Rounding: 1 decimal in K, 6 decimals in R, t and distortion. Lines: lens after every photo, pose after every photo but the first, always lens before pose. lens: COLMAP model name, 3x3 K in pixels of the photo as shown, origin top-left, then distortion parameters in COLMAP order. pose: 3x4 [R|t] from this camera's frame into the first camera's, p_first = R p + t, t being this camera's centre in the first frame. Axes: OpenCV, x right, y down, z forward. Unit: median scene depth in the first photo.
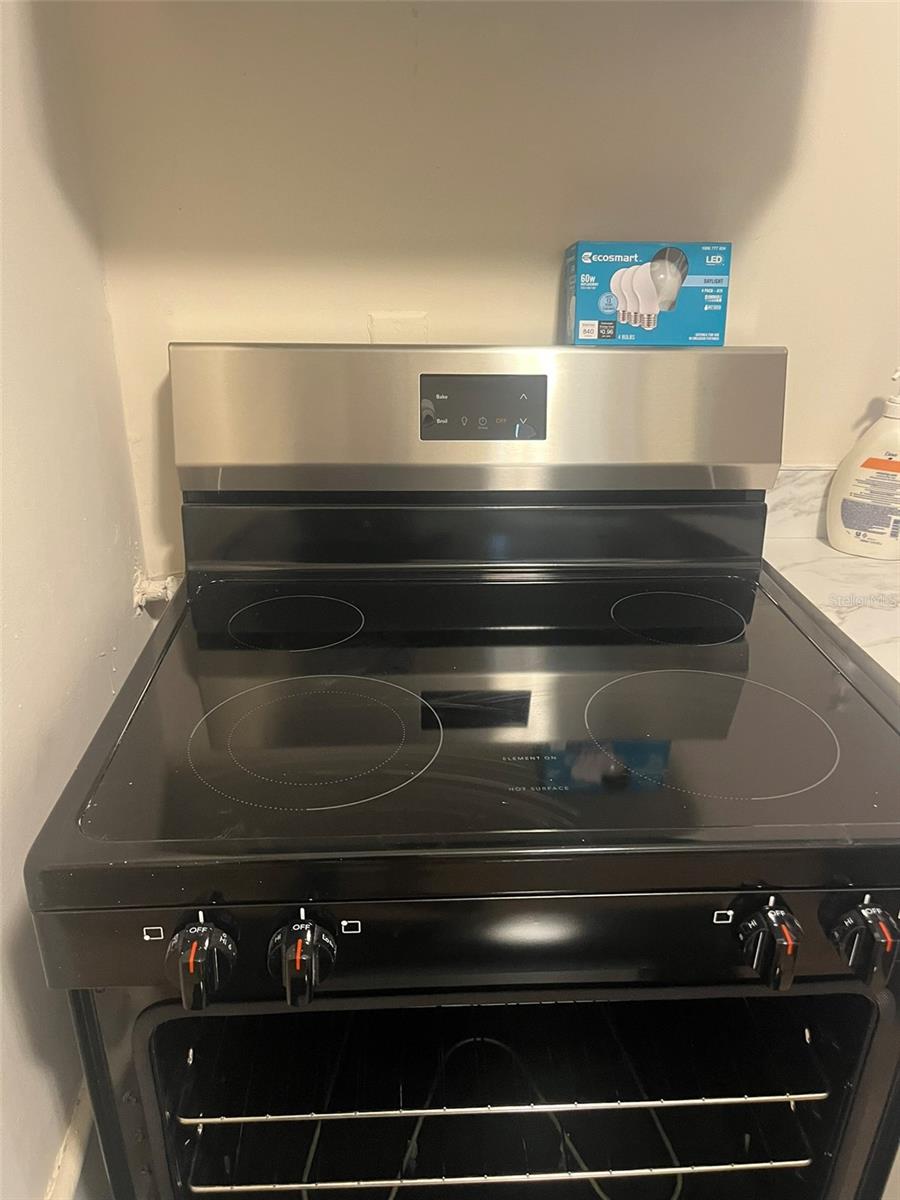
lens RADIAL K [[912.8, 0, 453.5], [0, 912.8, 597.2], [0, 0, 1]] dist [0.026772, -0.010807]
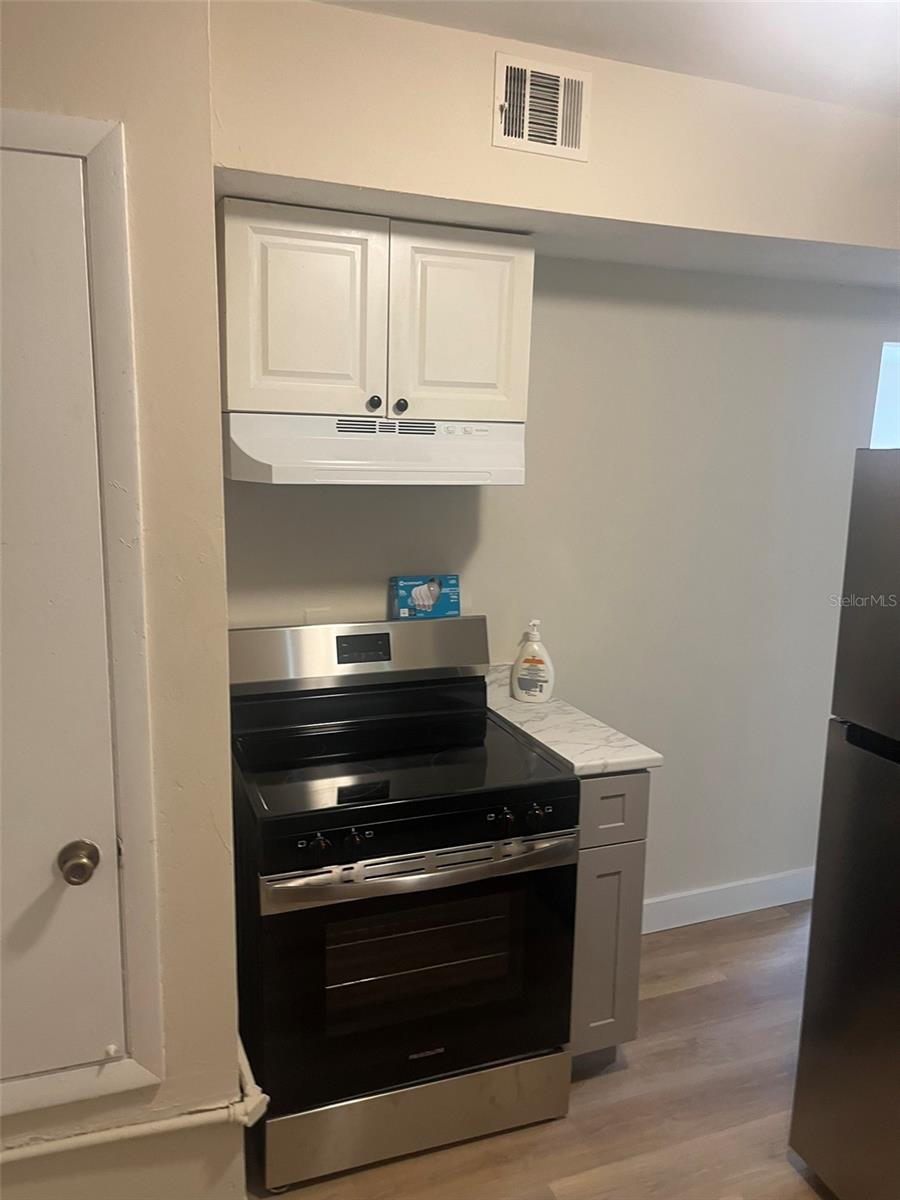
lens RADIAL K [[912.8, 0, 451.1], [0, 912.8, 601.2], [0, 0, 1]] dist [0.026772, -0.010807]
pose [[0.952979, -0.052440, 0.298463, -0.417308], [0.118494, 0.970980, -0.207744, 0.169303], [-0.278907, 0.233342, 0.931537, -1.162300]]
